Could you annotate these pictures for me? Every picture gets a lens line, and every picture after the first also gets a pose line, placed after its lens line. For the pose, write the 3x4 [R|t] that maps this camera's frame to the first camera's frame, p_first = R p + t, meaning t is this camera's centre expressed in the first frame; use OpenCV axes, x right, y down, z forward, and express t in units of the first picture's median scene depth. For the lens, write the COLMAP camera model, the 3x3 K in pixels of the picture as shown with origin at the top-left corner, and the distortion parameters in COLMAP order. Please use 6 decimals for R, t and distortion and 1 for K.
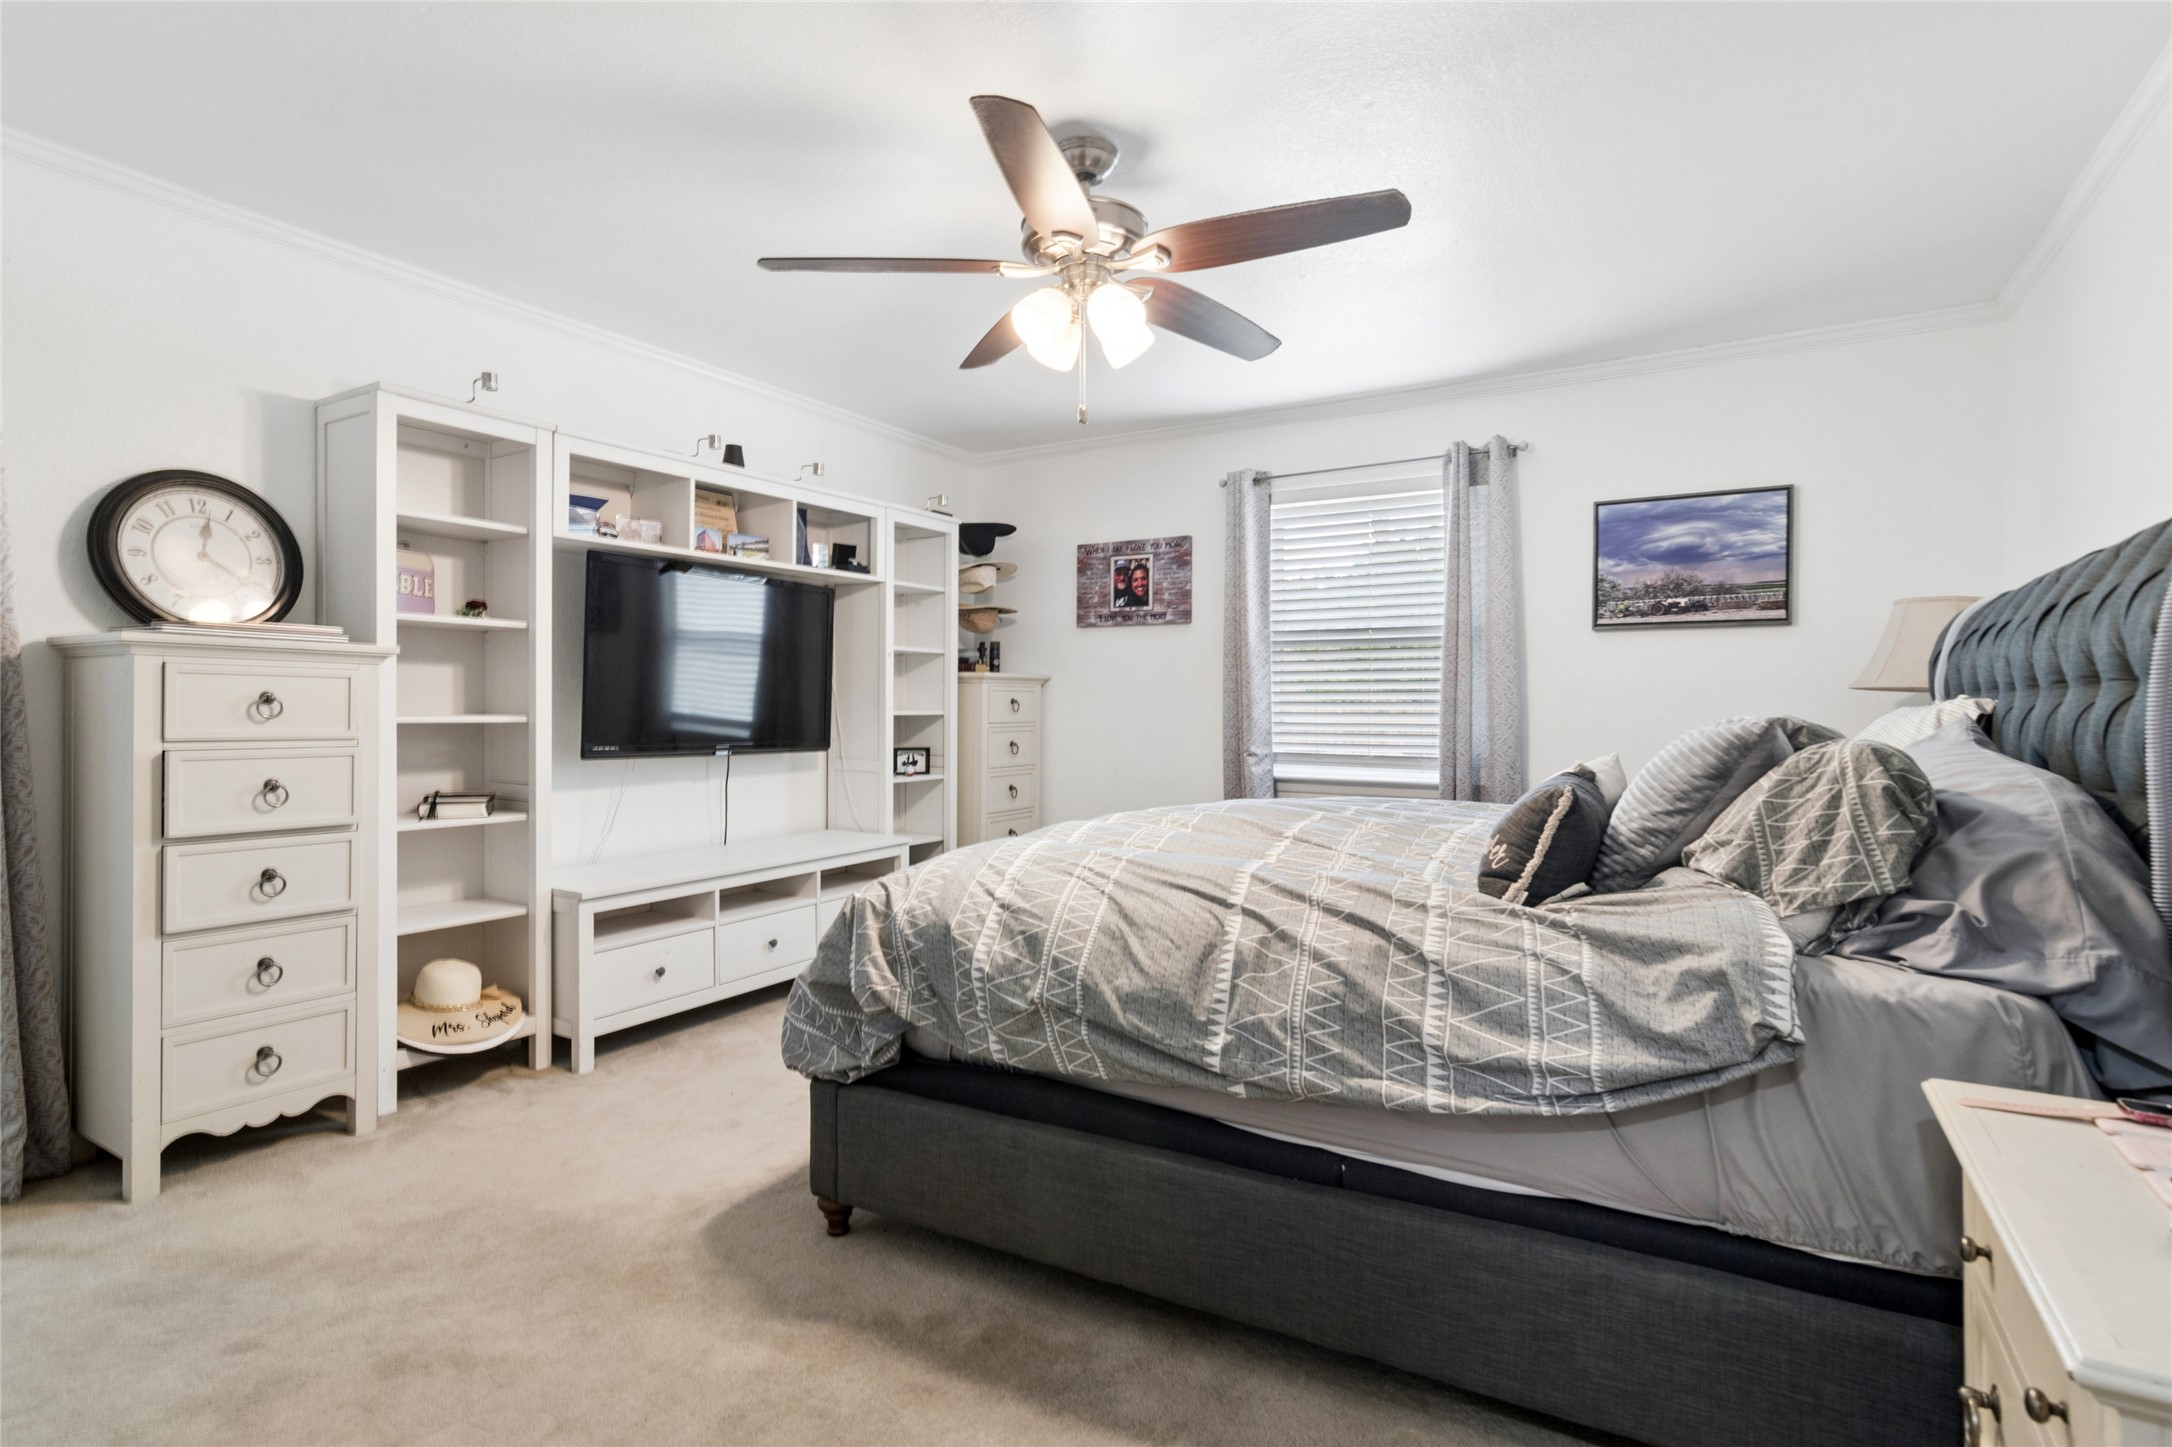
lens RADIAL K [[1046.6, 0, 1096.4], [0, 1046.6, 708.1], [0, 0, 1]] dist [-0.004000, 0.002670]
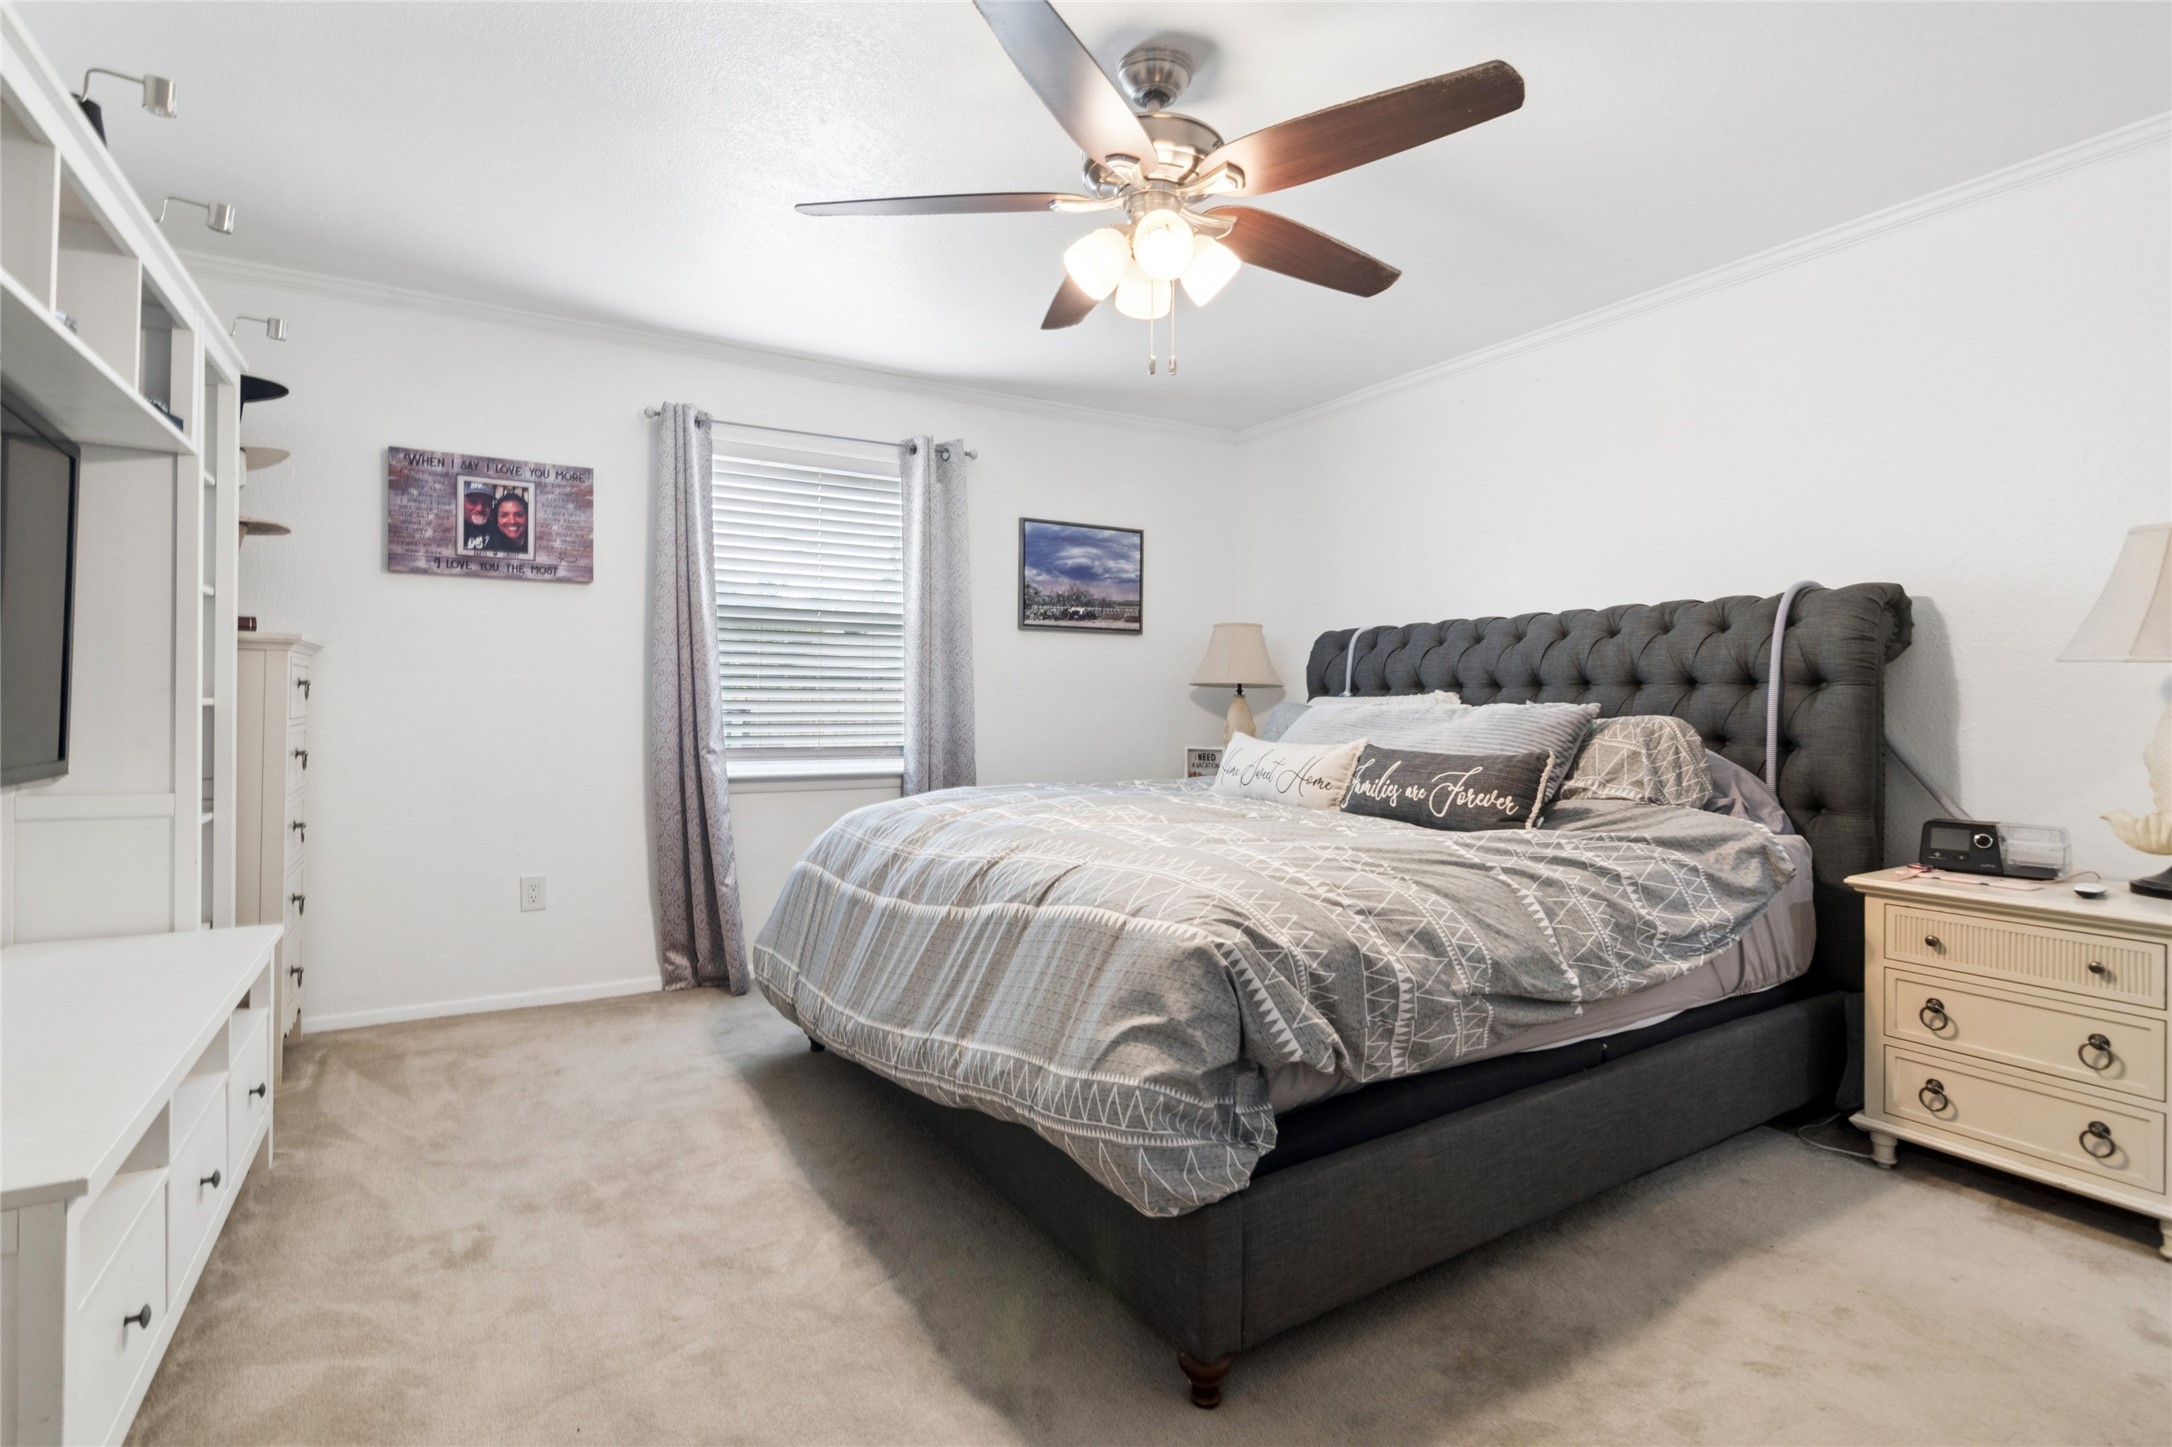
lens RADIAL K [[1046.6, 0, 1093.7], [0, 1046.6, 707.1], [0, 0, 1]] dist [-0.004000, 0.002670]
pose [[0.473661, -0.005982, 0.880687, -0.504180], [-0.003456, 0.999957, 0.008651, 0.001235], [-0.880700, -0.007141, 0.473620, 0.387882]]
